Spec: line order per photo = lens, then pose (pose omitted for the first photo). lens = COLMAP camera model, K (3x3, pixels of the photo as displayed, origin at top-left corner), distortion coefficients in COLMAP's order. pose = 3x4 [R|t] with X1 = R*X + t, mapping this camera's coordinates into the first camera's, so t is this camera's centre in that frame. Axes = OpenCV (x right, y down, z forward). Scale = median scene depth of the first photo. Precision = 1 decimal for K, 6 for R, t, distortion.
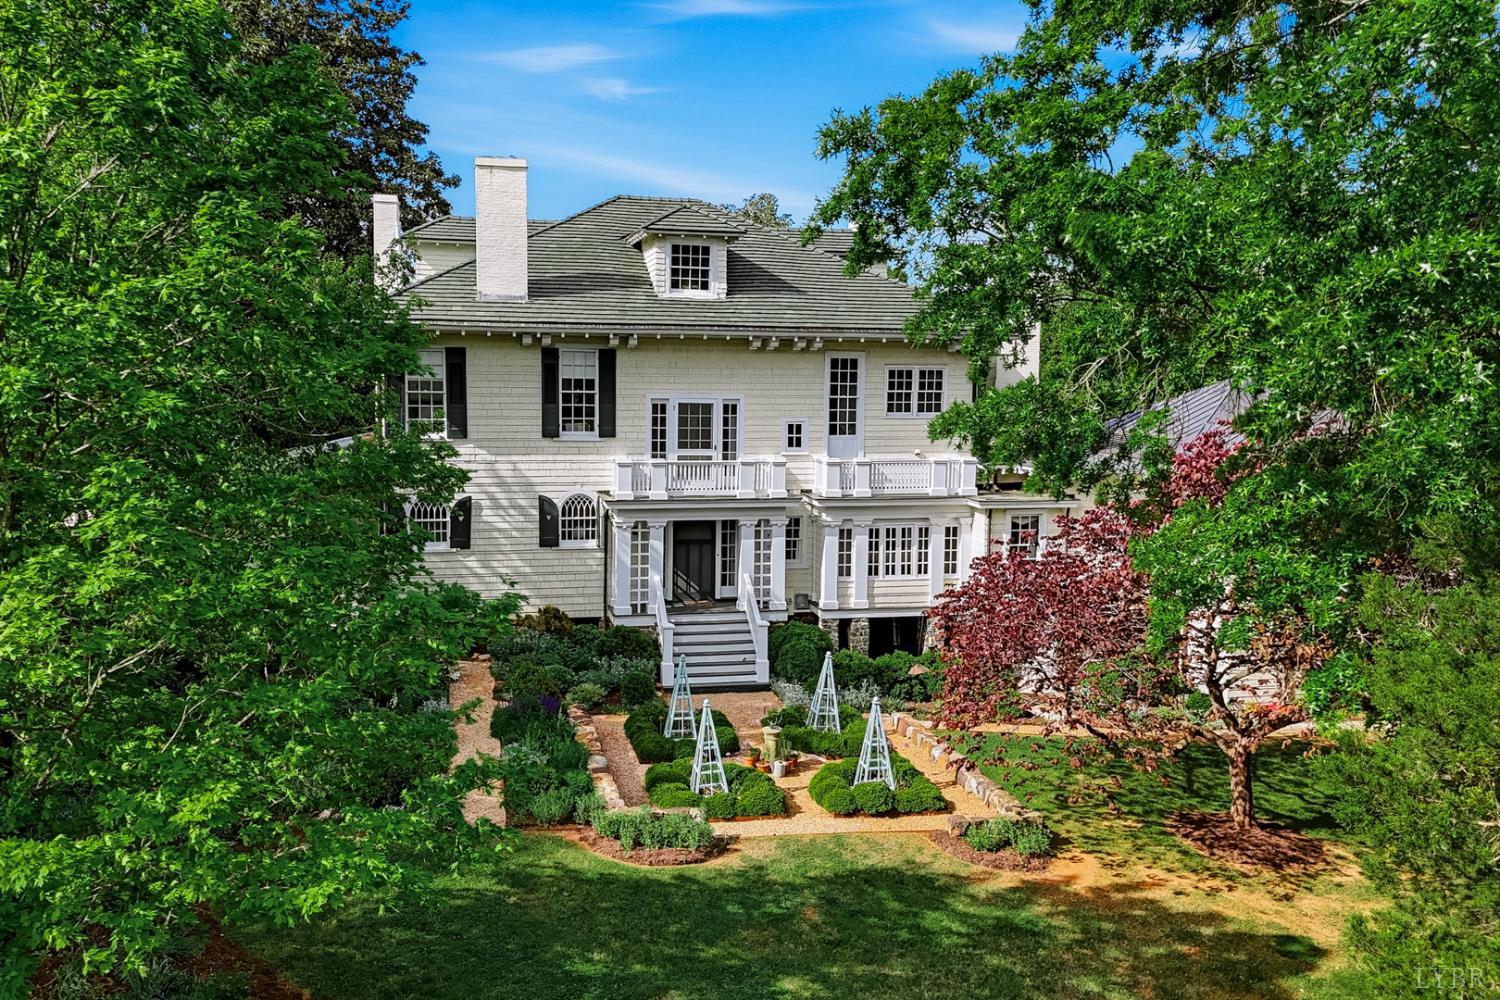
lens RADIAL K [[1342.3, 0, 752.3], [0, 1342.3, 500.1], [0, 0, 1]] dist [0.019304, 0.001171]
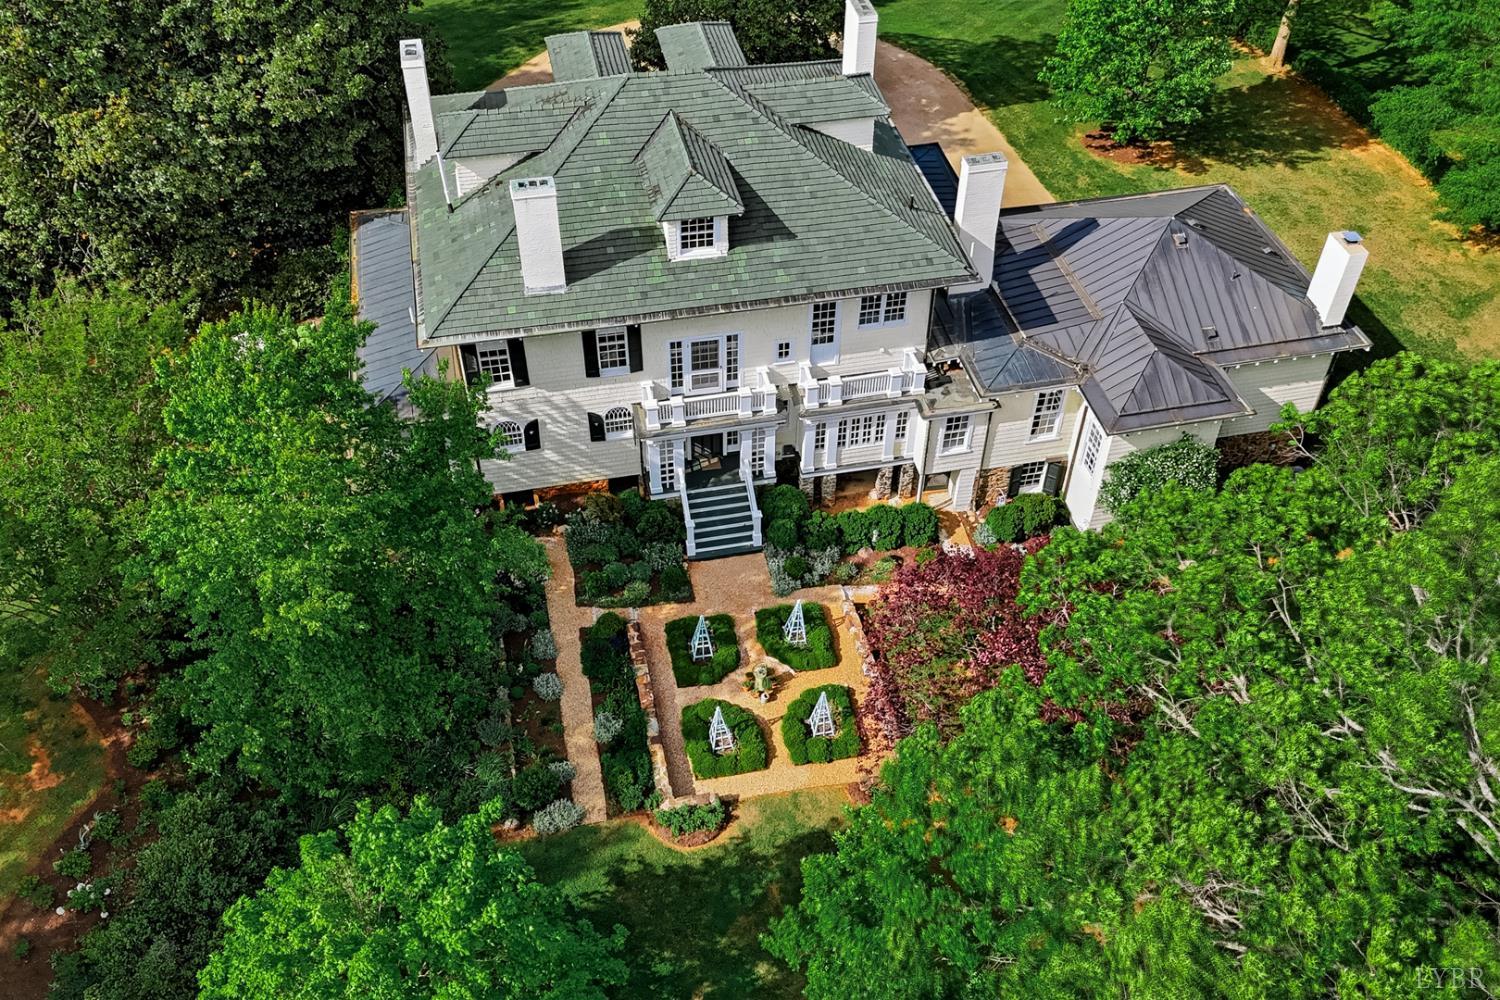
lens RADIAL K [[1342.3, 0, 749.1], [0, 1342.3, 498.5], [0, 0, 1]] dist [0.019304, 0.001171]
pose [[0.999894, 0.004735, -0.013784, 0.017158], [0.005280, 0.763827, 0.645400, -0.770001], [0.013585, -0.645404, 0.763720, -0.054111]]
